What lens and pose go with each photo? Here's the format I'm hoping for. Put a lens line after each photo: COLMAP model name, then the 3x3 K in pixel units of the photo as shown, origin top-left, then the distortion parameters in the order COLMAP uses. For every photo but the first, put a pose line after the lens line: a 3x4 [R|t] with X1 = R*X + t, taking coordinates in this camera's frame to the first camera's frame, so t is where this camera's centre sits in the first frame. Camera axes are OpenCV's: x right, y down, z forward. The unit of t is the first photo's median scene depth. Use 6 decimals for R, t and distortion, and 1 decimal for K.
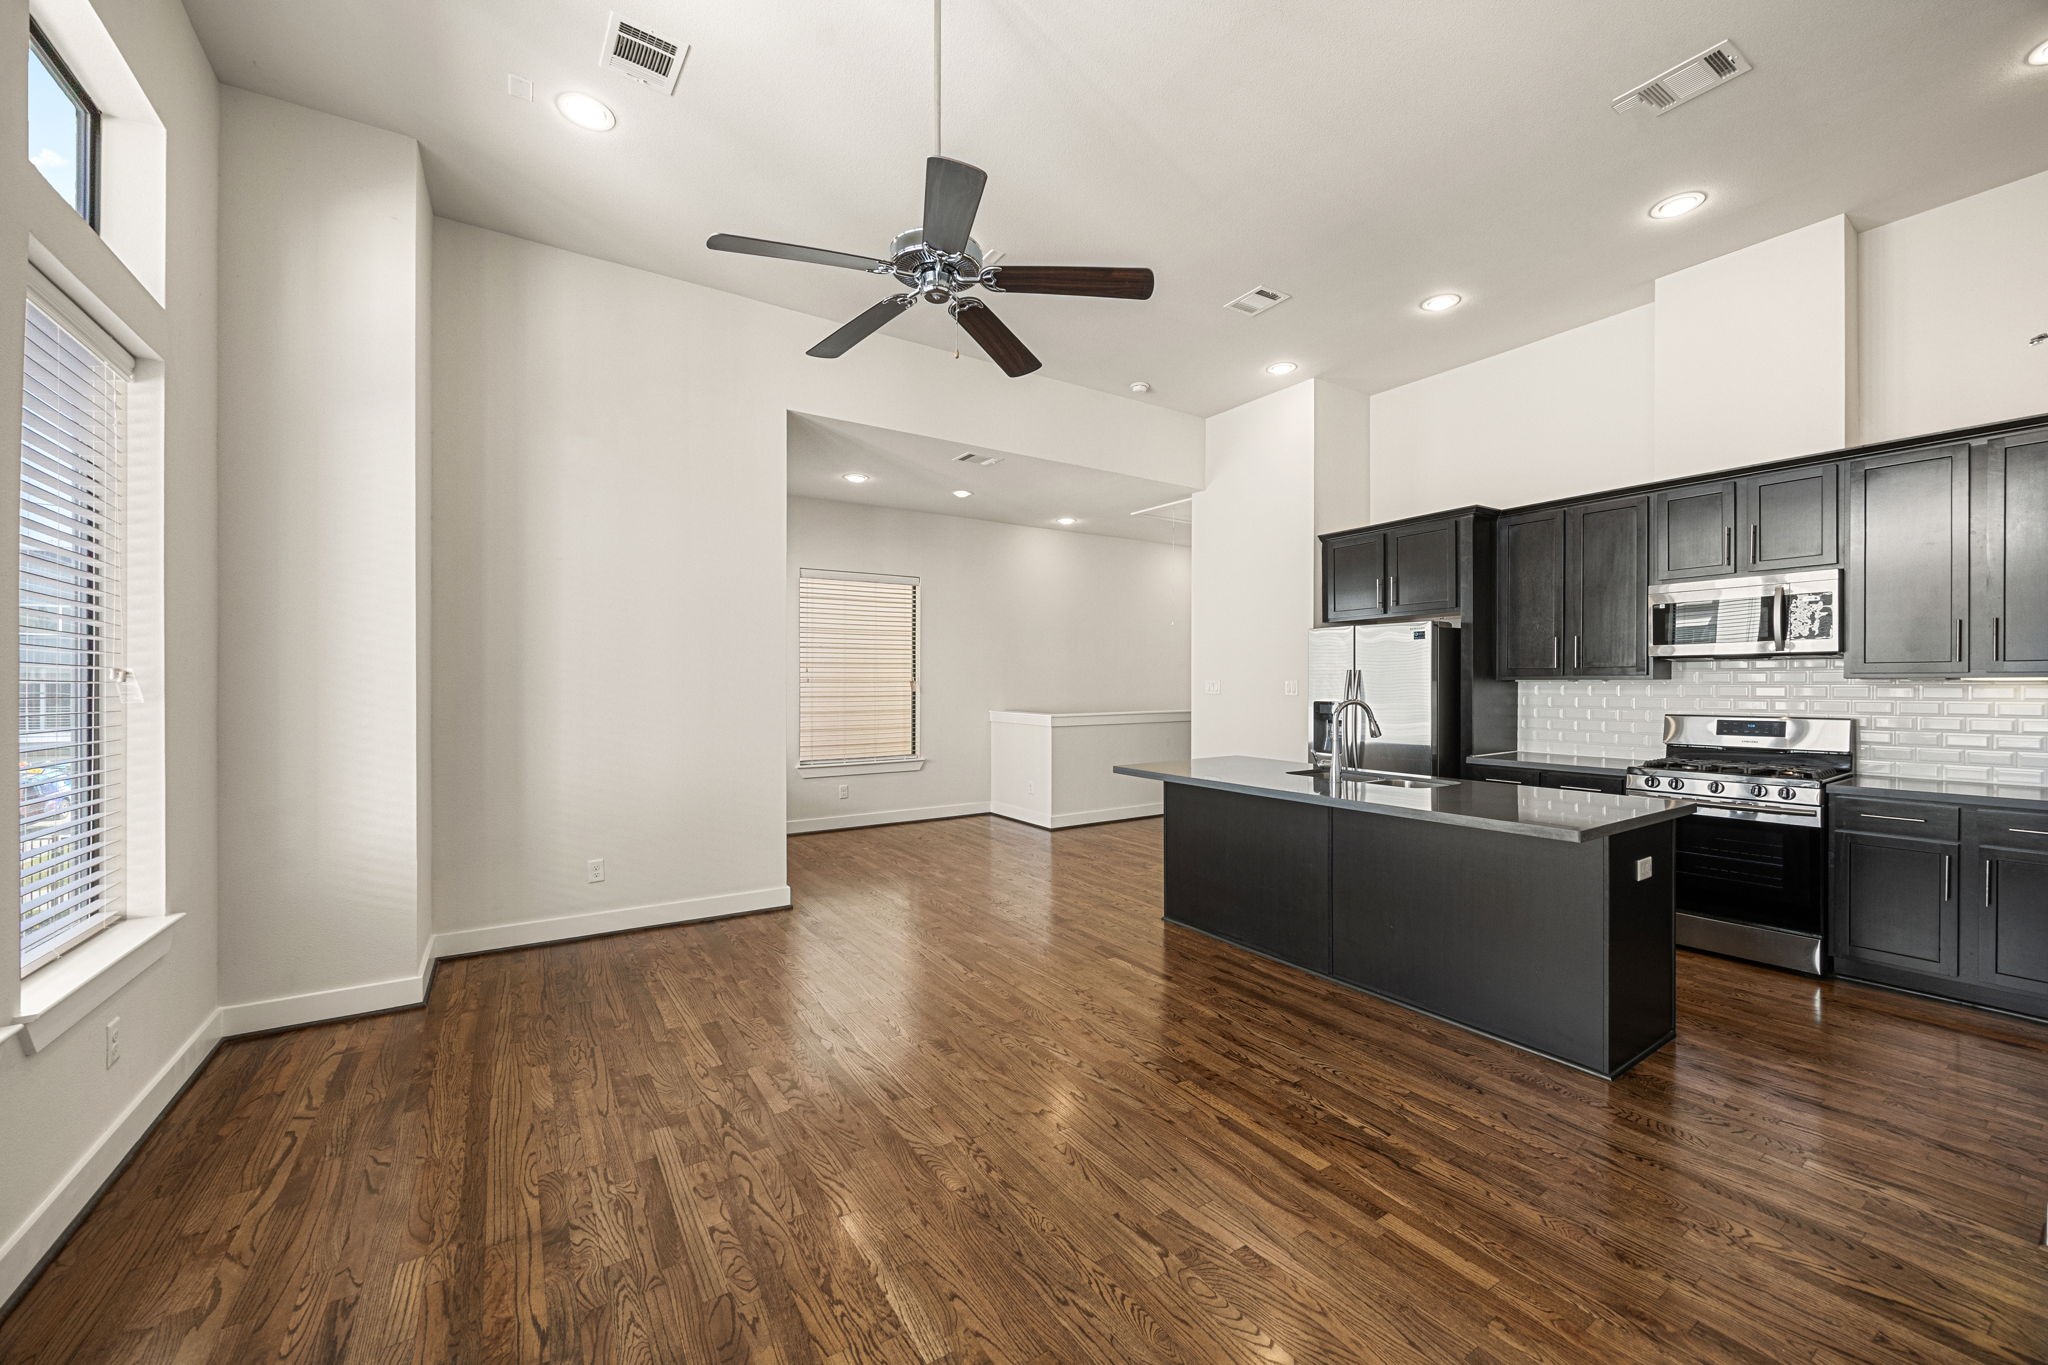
lens RADIAL K [[784.4, 0, 1025.0], [0, 784.4, 682.2], [0, 0, 1]] dist [-0.000844, -0.000823]
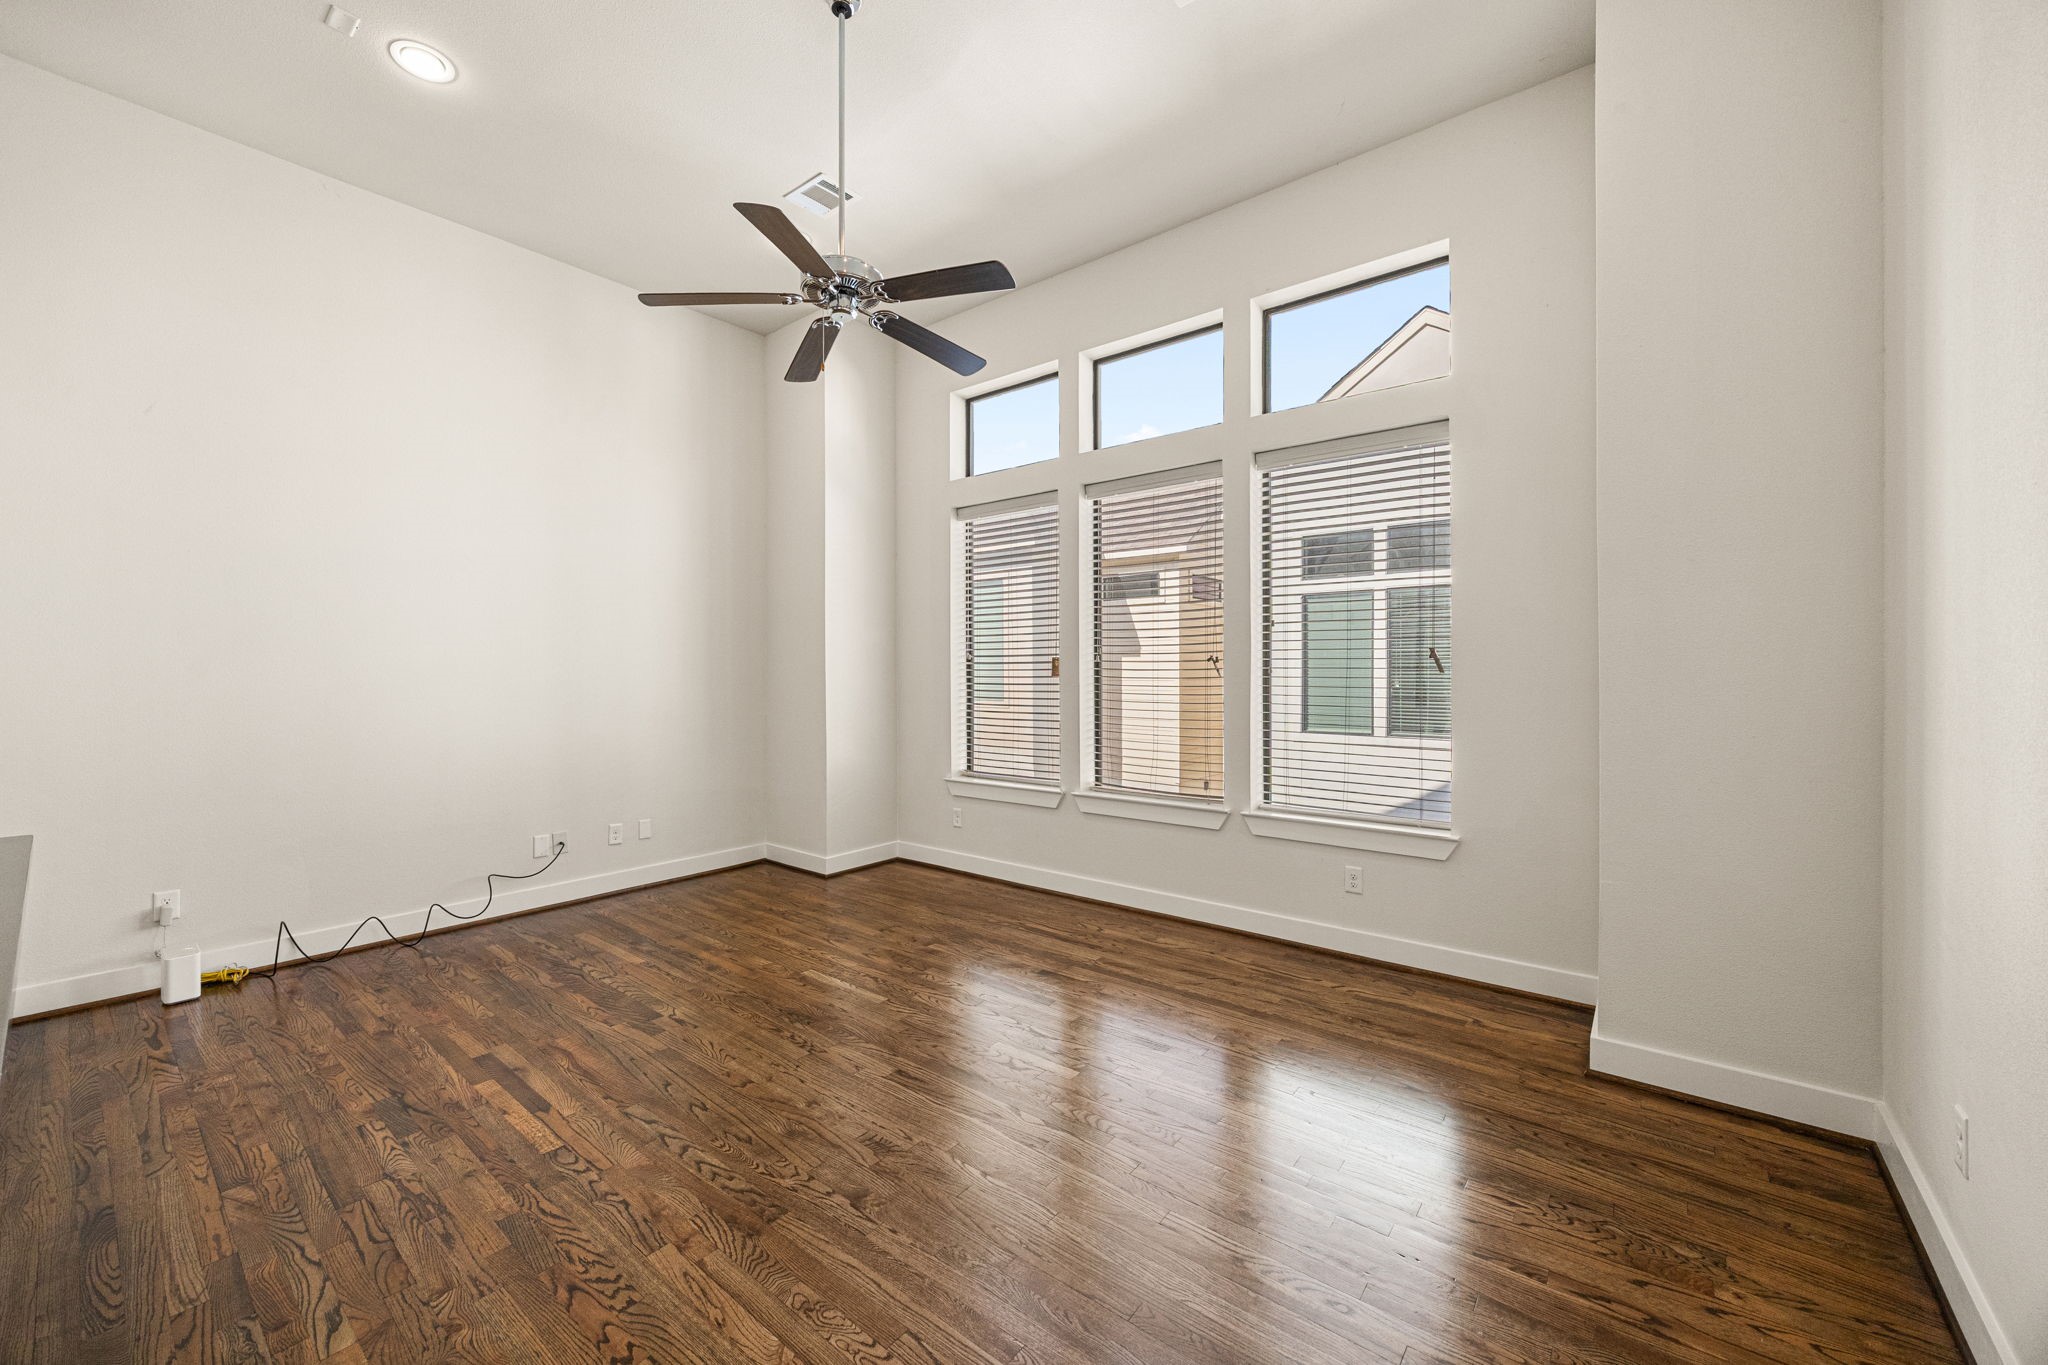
lens RADIAL K [[784.4, 0, 1029.2], [0, 784.4, 676.6], [0, 0, 1]] dist [-0.000844, -0.000823]
pose [[-0.950189, 0.002951, -0.311660, -0.012612], [0.001834, 0.999991, 0.003878, 0.022687], [0.311669, 0.003114, -0.950186, 1.838717]]
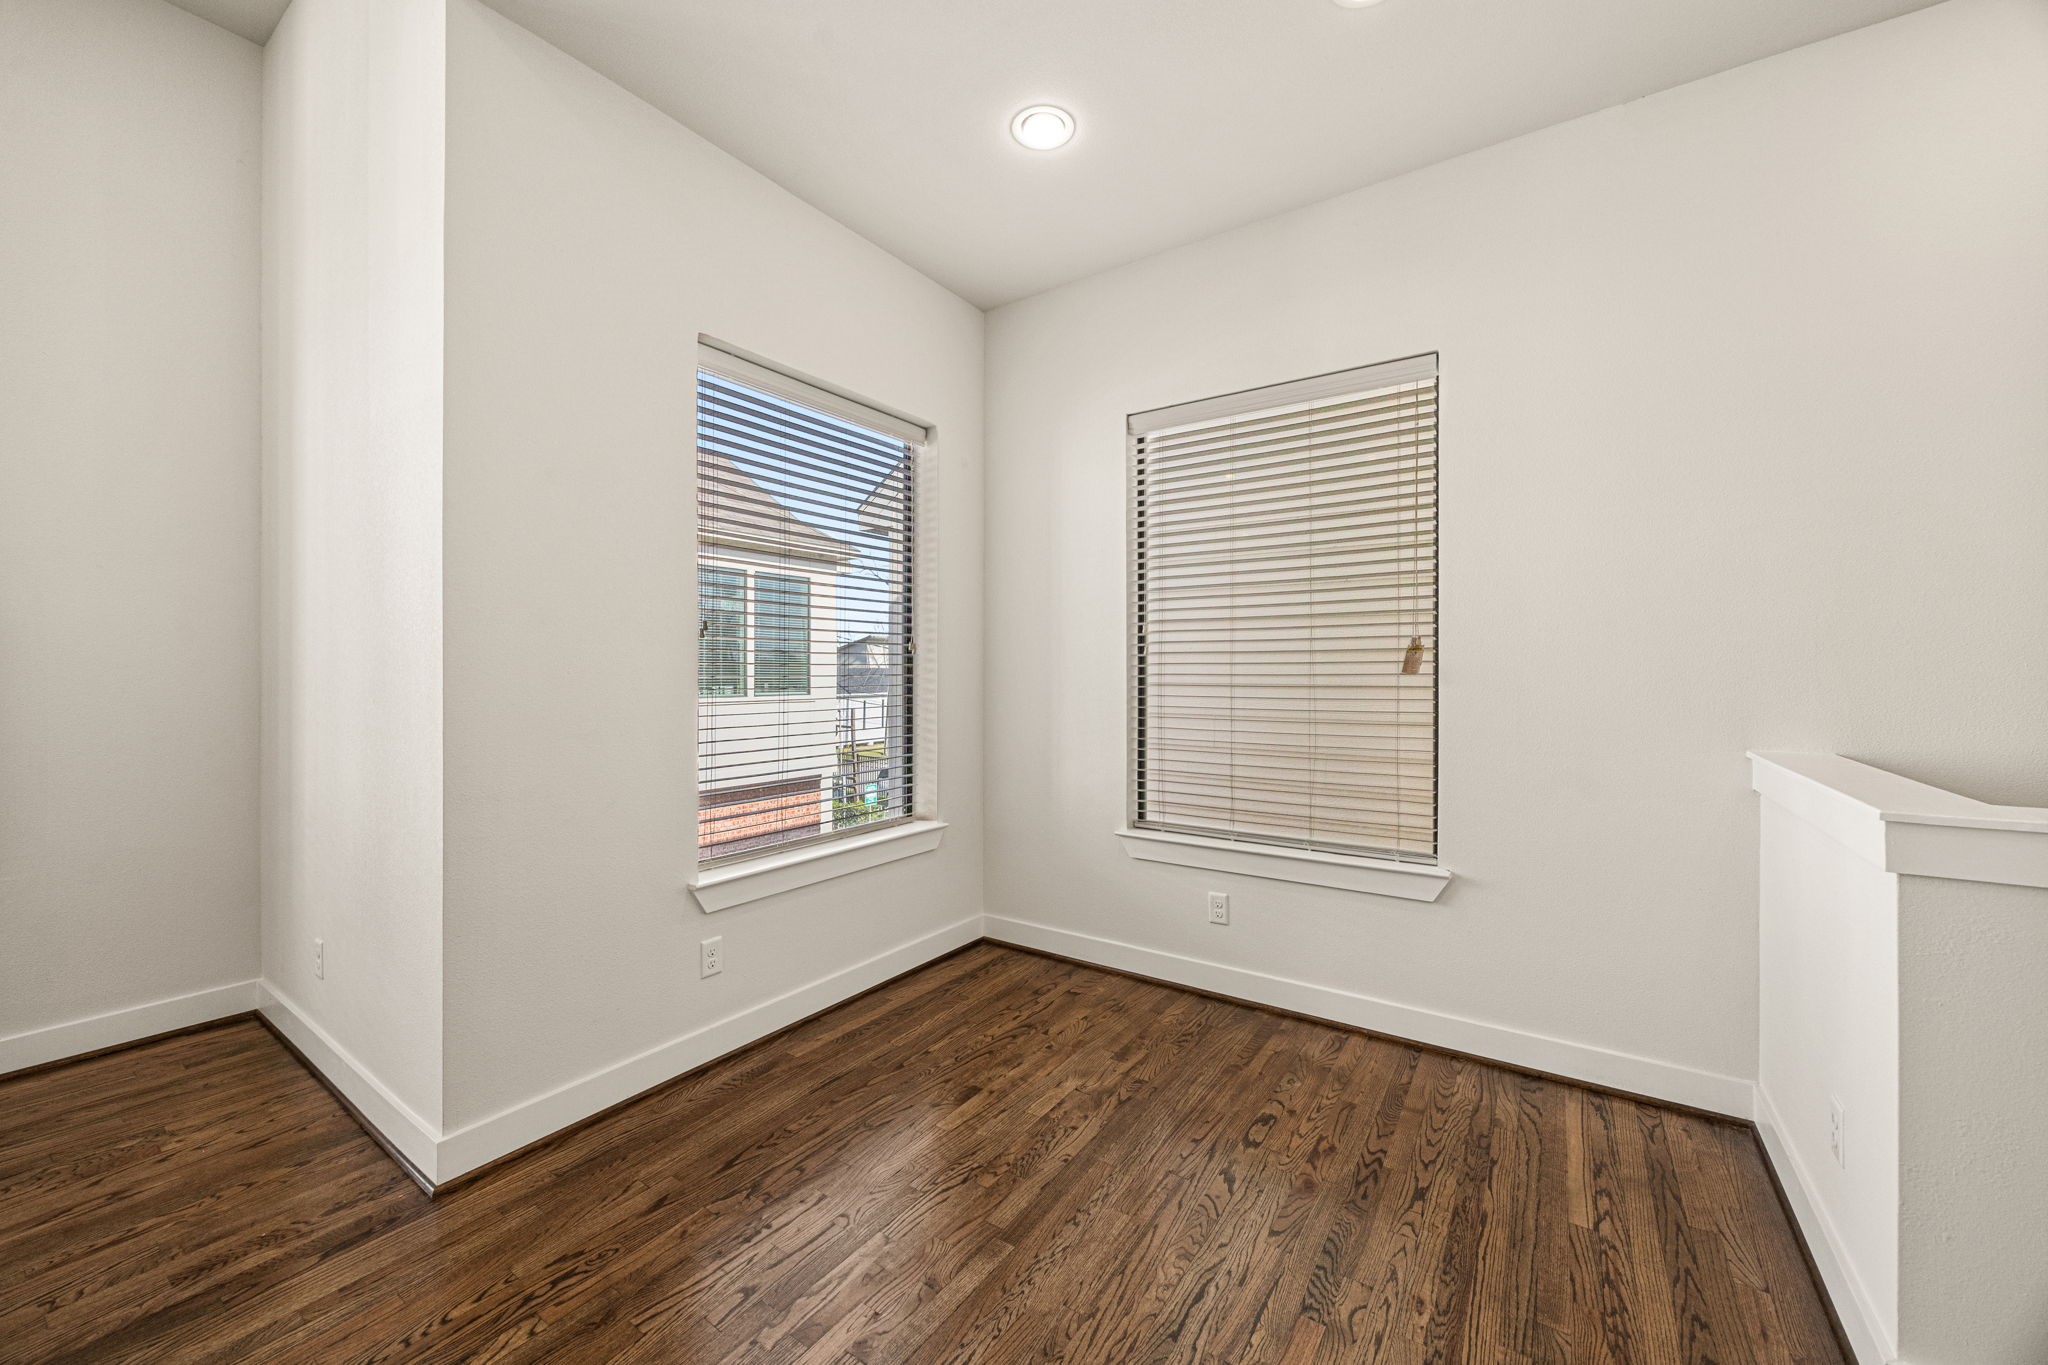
lens RADIAL K [[784.4, 0, 1019.3], [0, 784.4, 672.0], [0, 0, 1]] dist [-0.000844, -0.000823]
pose [[0.376921, 0.000849, -0.926245, 0.327383], [-0.001445, 0.999999, 0.000328, 0.025341], [0.926244, 0.001215, 0.376922, 1.924926]]
